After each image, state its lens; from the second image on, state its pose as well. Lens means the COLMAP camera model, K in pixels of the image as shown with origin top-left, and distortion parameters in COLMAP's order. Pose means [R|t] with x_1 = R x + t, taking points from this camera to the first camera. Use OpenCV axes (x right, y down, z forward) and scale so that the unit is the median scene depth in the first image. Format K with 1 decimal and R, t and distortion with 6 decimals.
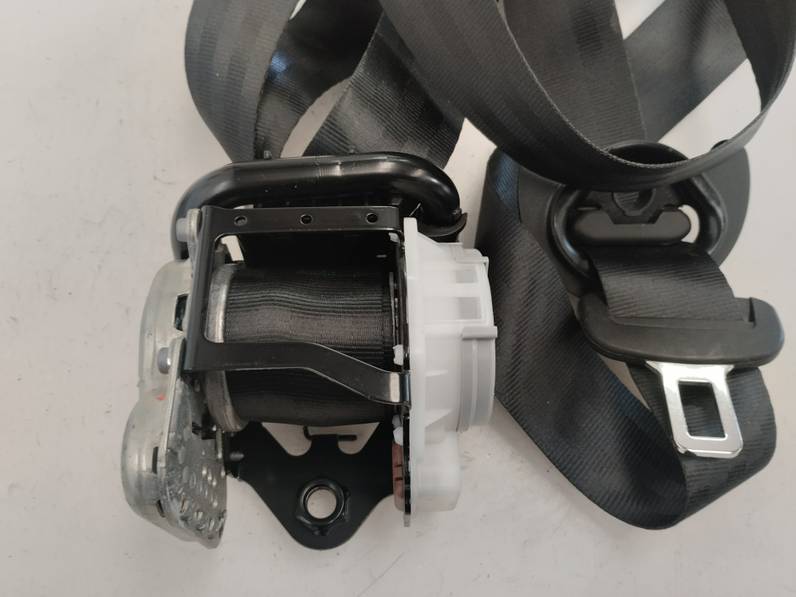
lens RADIAL K [[665.7, 0, 397.5], [0, 665.7, 296.0], [0, 0, 1]] dist [0.059929, -0.093270]
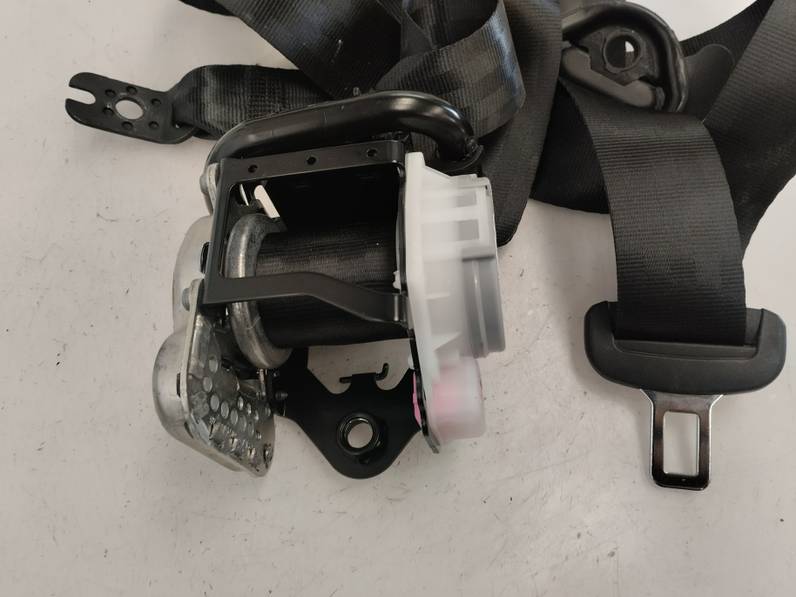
lens RADIAL K [[665.7, 0, 401.1], [0, 665.7, 299.9], [0, 0, 1]] dist [0.059929, -0.093270]
pose [[0.980177, -0.070874, -0.185014, 0.161239], [0.074730, 0.997106, 0.013944, 0.087649], [0.183490, -0.027493, 0.982637, -0.012896]]
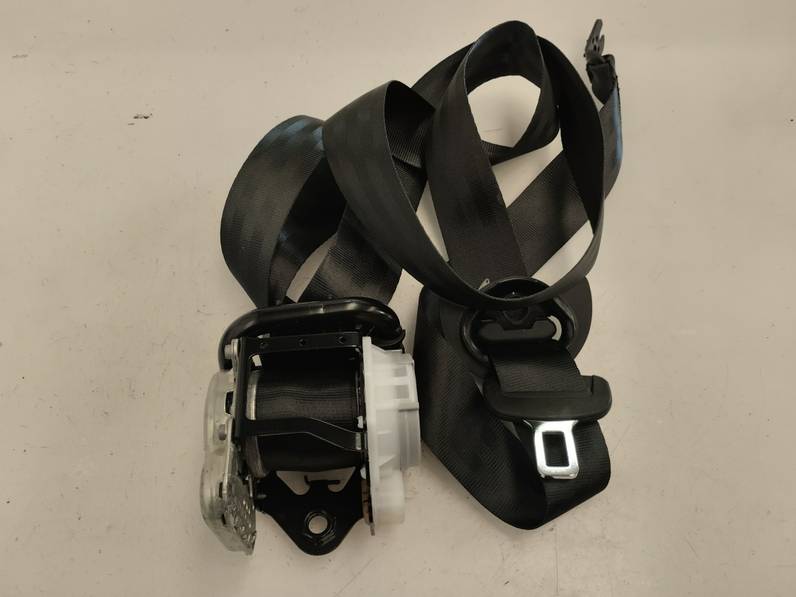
lens RADIAL K [[665.7, 0, 397.4], [0, 665.7, 290.3], [0, 0, 1]] dist [0.059929, -0.093270]
pose [[0.998879, -0.044703, 0.015582, 0.069036], [0.046303, 0.991084, -0.124936, -0.022517], [-0.009858, 0.125517, 0.992042, -0.595737]]
